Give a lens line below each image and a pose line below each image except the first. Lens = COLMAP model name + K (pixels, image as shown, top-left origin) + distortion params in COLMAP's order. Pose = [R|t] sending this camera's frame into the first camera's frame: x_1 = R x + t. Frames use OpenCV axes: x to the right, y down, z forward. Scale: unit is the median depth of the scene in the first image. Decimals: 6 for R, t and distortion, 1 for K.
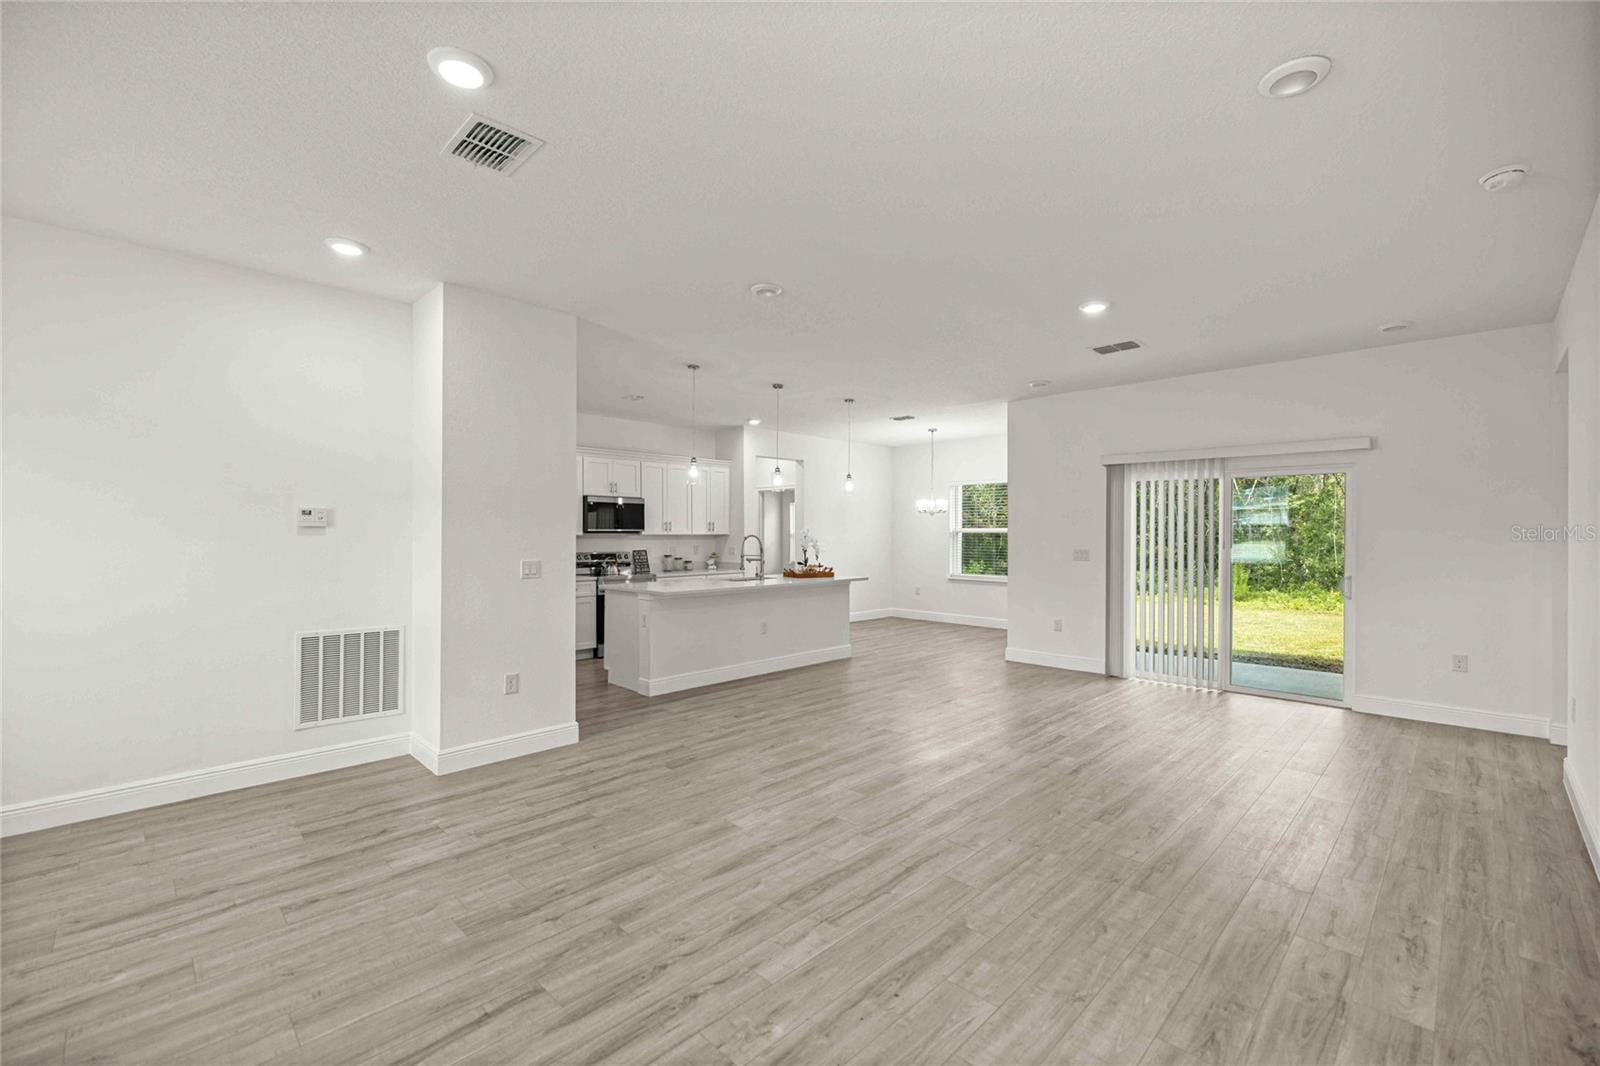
lens RADIAL K [[676.8, 0, 798.3], [0, 676.8, 544.2], [0, 0, 1]] dist [0.001453, -0.001012]
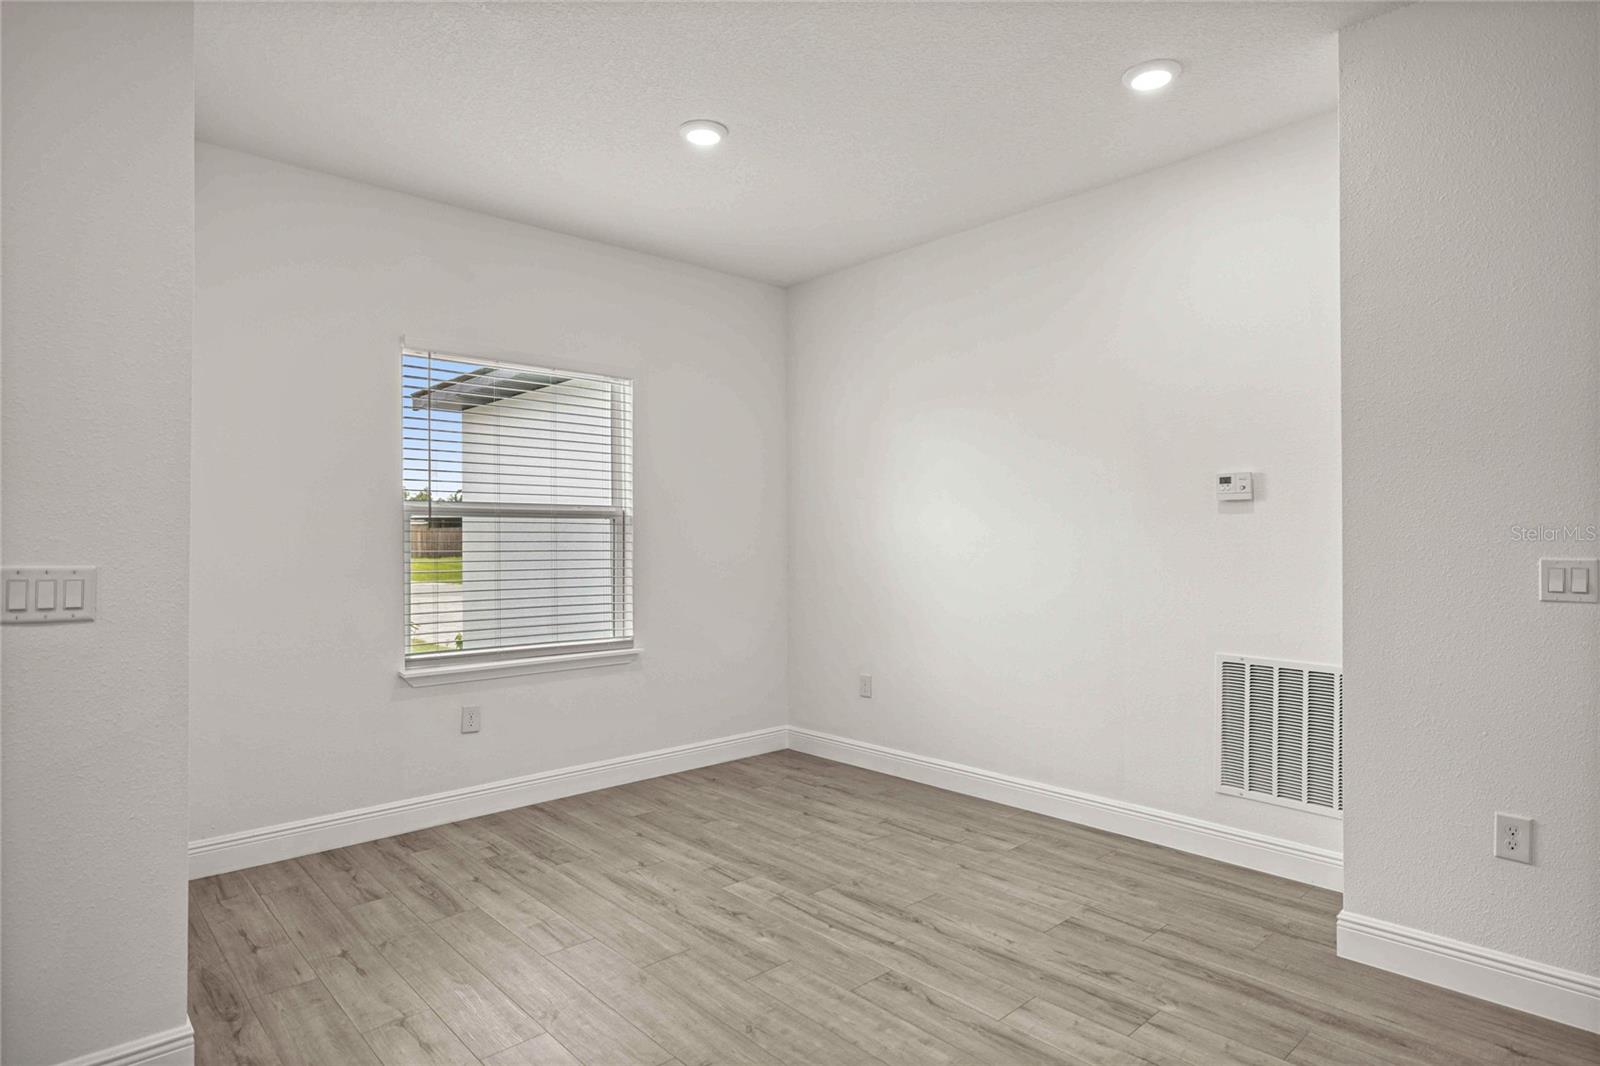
lens RADIAL K [[863.3, 0, 802.9], [0, 863.3, 534.6], [0, 0, 1]] dist [-0.004414, -0.000246]
pose [[-0.043990, -0.007436, -0.999004, 0.165968], [-0.009582, 0.999929, -0.007021, 0.018427], [0.998986, 0.009263, -0.044058, 0.599340]]
